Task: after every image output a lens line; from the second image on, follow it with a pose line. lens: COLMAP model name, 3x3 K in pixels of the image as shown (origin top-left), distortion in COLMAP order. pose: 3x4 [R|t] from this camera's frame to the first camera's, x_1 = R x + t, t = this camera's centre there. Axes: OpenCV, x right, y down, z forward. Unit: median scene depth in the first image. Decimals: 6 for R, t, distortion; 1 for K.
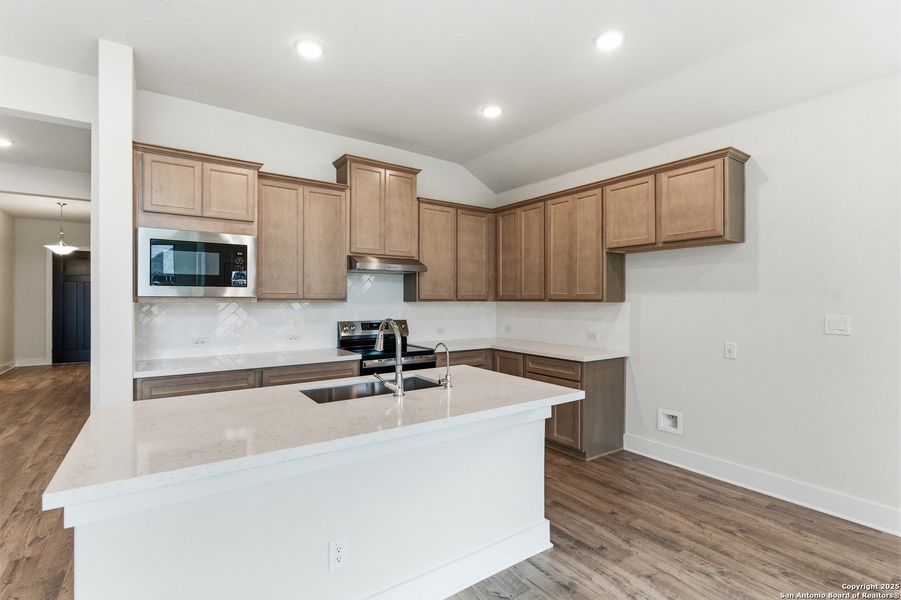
lens RADIAL K [[427.1, 0, 450.9], [0, 427.1, 296.3], [0, 0, 1]] dist [-0.003475, 0.001996]
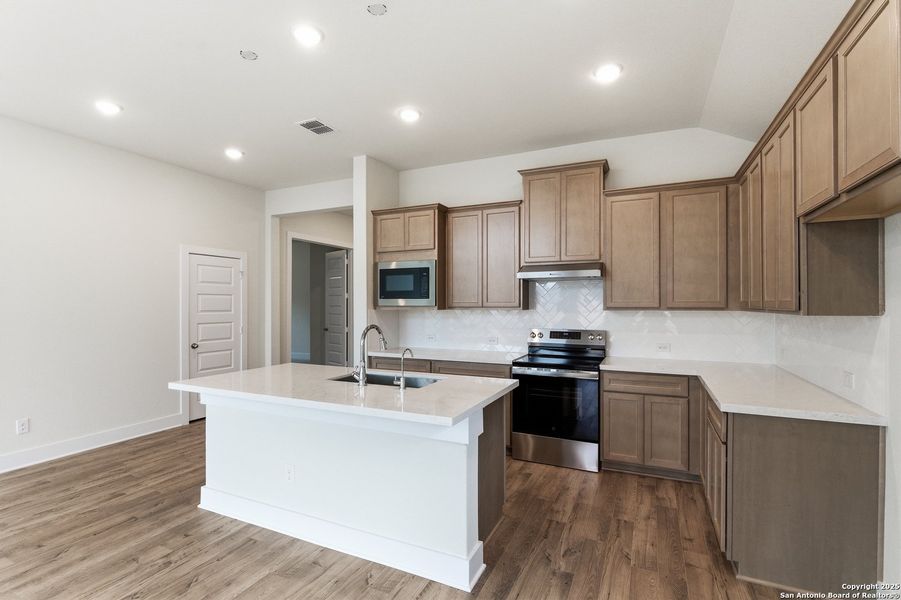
lens RADIAL K [[427.1, 0, 449.2], [0, 427.1, 304.1], [0, 0, 1]] dist [-0.003475, 0.001996]
pose [[0.492229, -0.001793, -0.870464, 0.596227], [0.007796, 0.999967, 0.002348, -0.005443], [0.870431, -0.007942, 0.492227, 0.324916]]
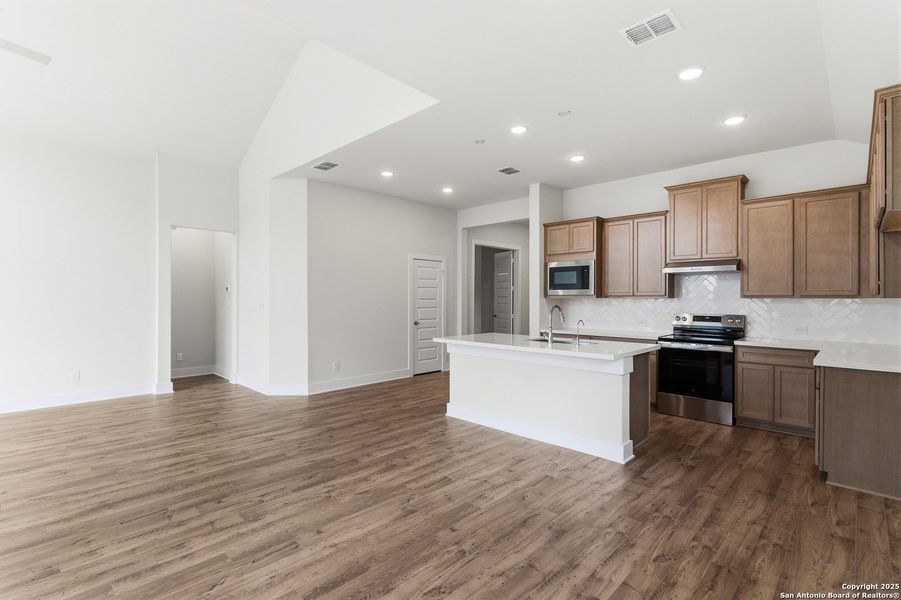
lens RADIAL K [[427.1, 0, 449.1], [0, 427.1, 298.0], [0, 0, 1]] dist [-0.003475, 0.001996]
pose [[0.182394, -0.001167, -0.983225, 0.948077], [0.004875, 0.999988, -0.000283, 0.010227], [0.983214, -0.004741, 0.182397, 0.091065]]
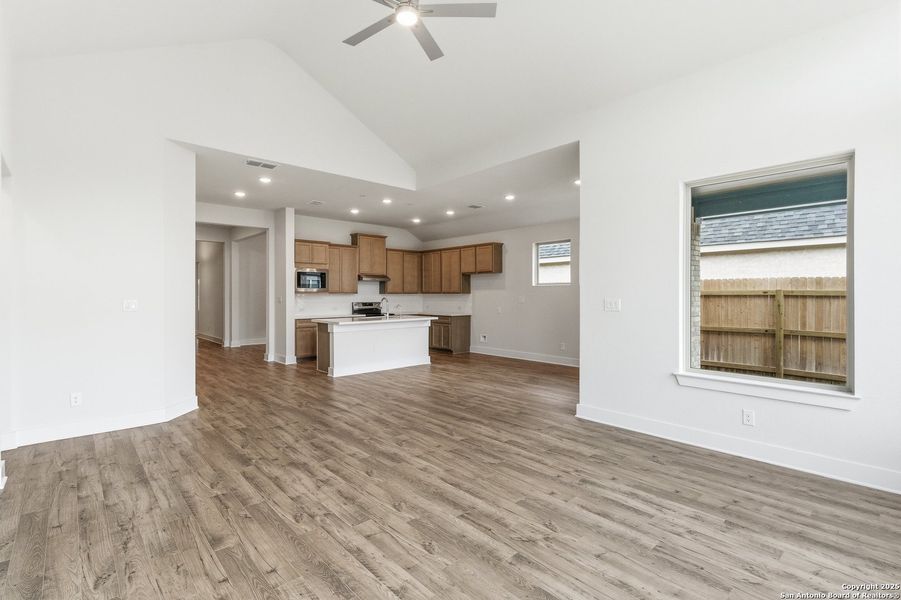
lens RADIAL K [[427.1, 0, 457.5], [0, 427.1, 293.7], [0, 0, 1]] dist [-0.003475, 0.001996]
pose [[0.989710, -0.001242, 0.143080, -0.029522], [0.000376, 0.999981, 0.006080, -0.002028], [-0.143085, -0.005964, 0.989692, -1.505759]]
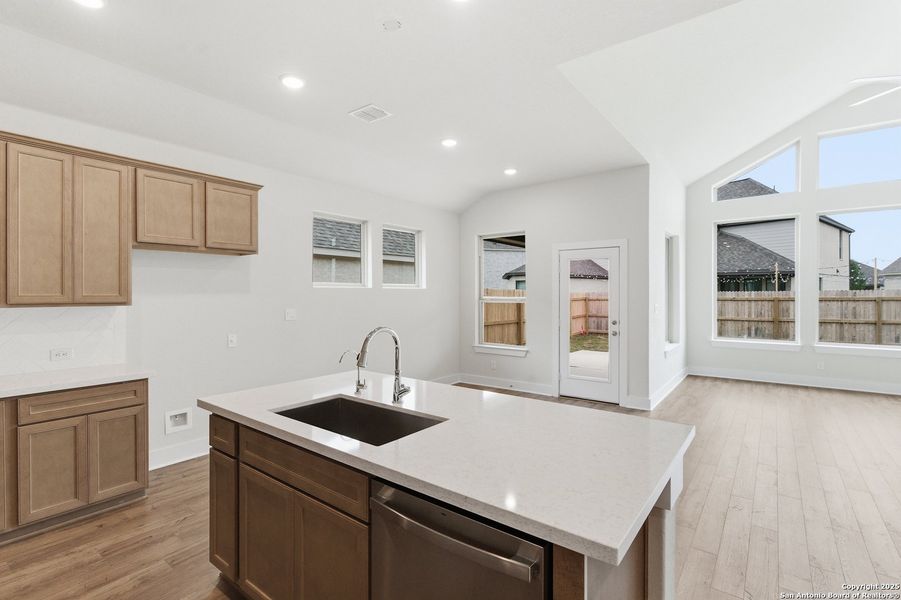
lens RADIAL K [[427.1, 0, 443.1], [0, 427.1, 296.1], [0, 0, 1]] dist [-0.003475, 0.001996]
pose [[-0.287616, -0.002533, 0.957743, -0.592237], [-0.004299, 0.999990, 0.001353, -0.008052], [-0.957736, -0.003728, -0.287624, 0.637808]]
